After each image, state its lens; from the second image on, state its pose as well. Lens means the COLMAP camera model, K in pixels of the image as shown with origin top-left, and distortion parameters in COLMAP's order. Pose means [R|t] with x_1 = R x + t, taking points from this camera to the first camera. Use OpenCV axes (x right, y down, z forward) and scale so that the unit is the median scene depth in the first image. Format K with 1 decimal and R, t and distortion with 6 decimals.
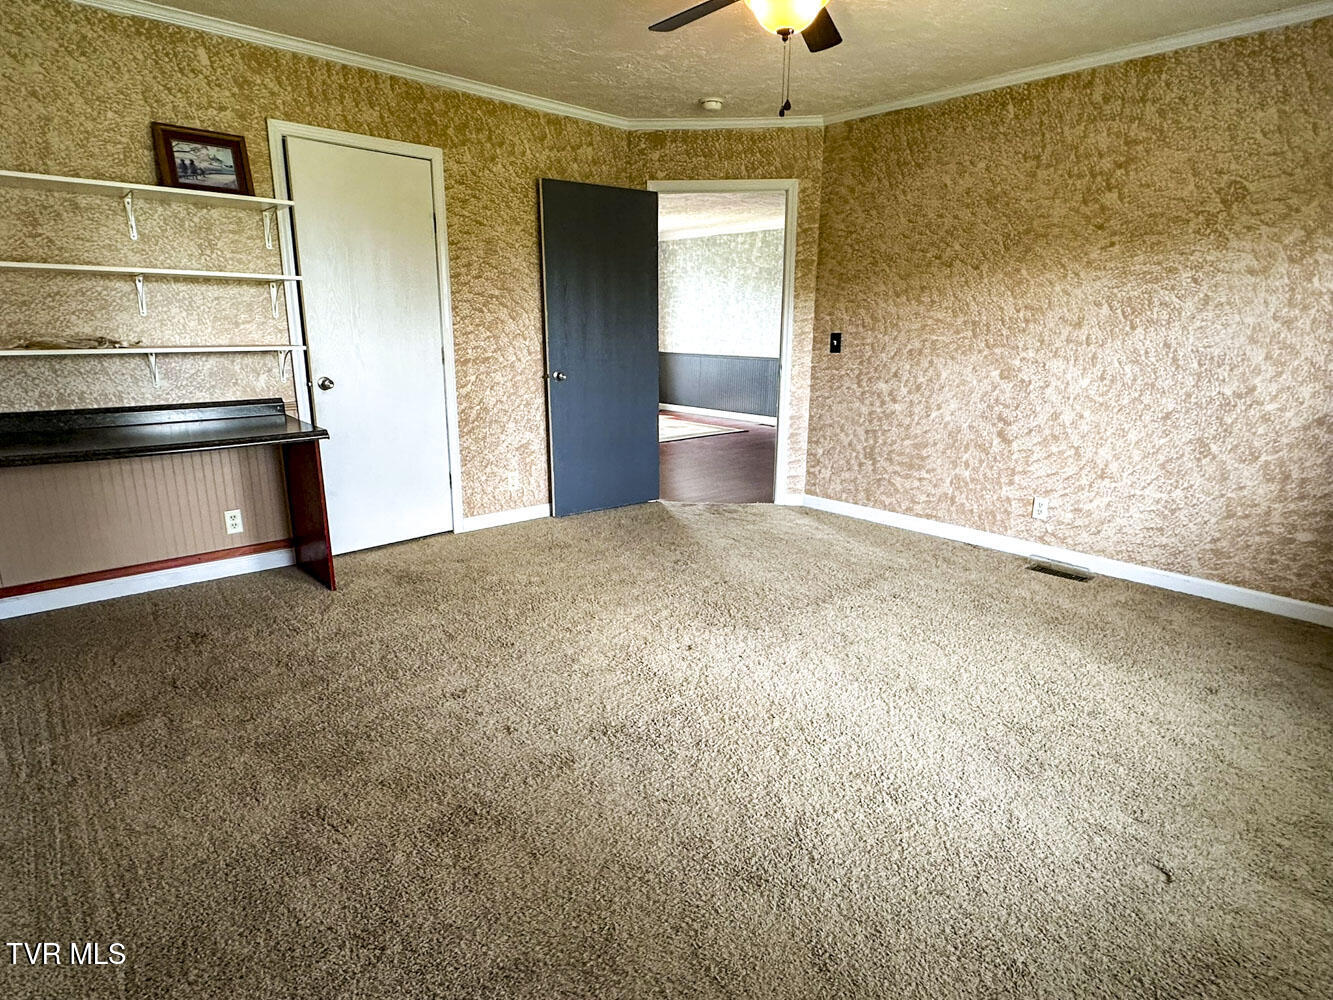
lens RADIAL K [[731.2, 0, 666.5], [0, 731.2, 500.0], [0, 0, 1]] dist [0.002168, -0.000552]
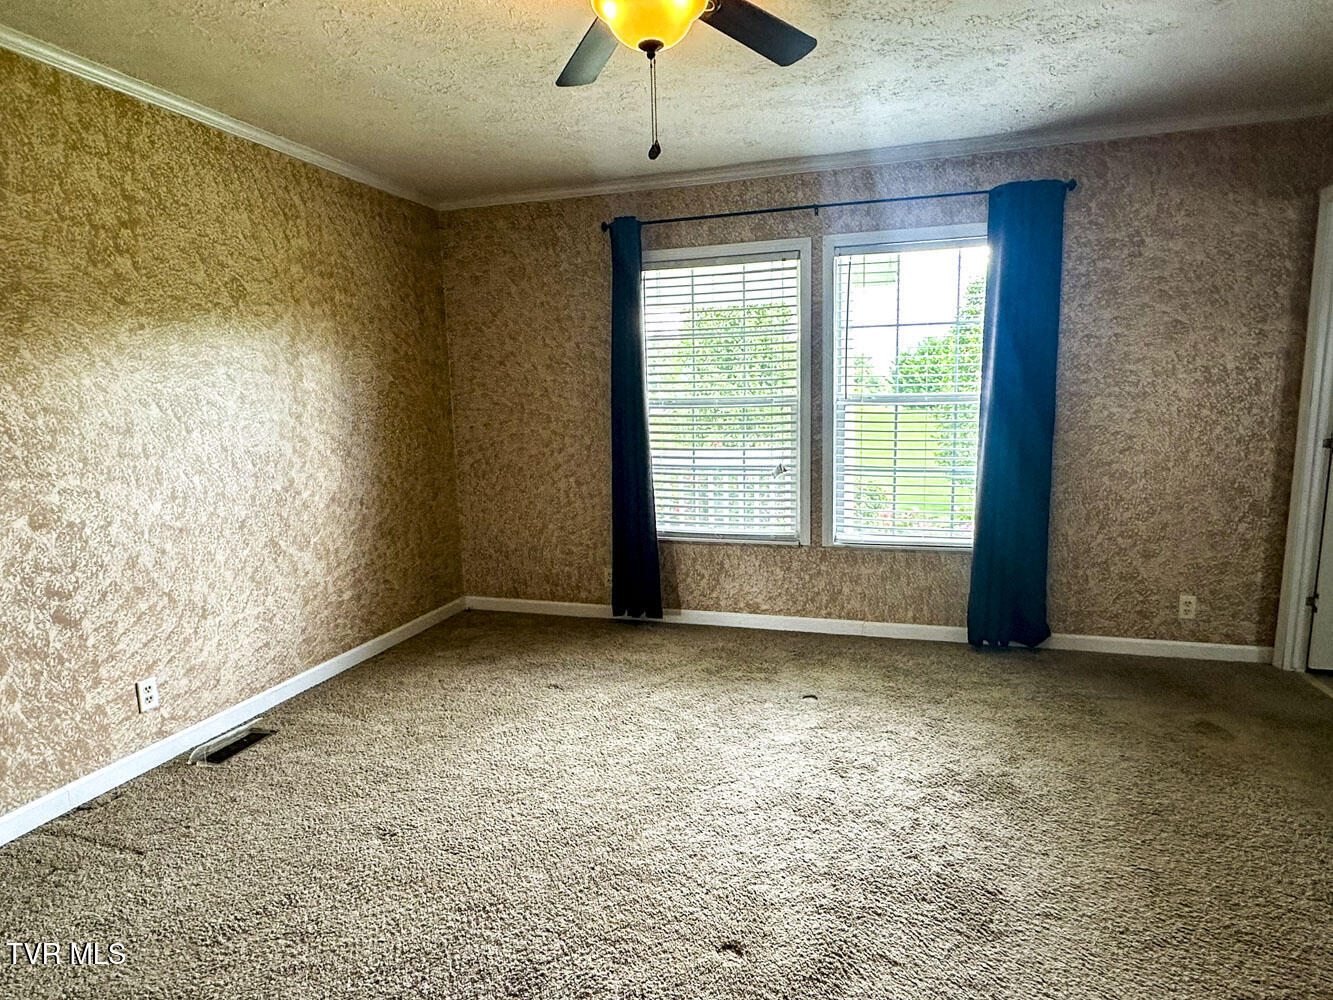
lens RADIAL K [[731.2, 0, 666.5], [0, 731.2, 500.0], [0, 0, 1]] dist [0.002168, -0.000552]
pose [[-0.482037, -0.128908, 0.866616, -0.324323], [0.224526, 0.937913, 0.264401, -0.254499], [-0.846893, 0.322029, -0.423165, 0.900833]]
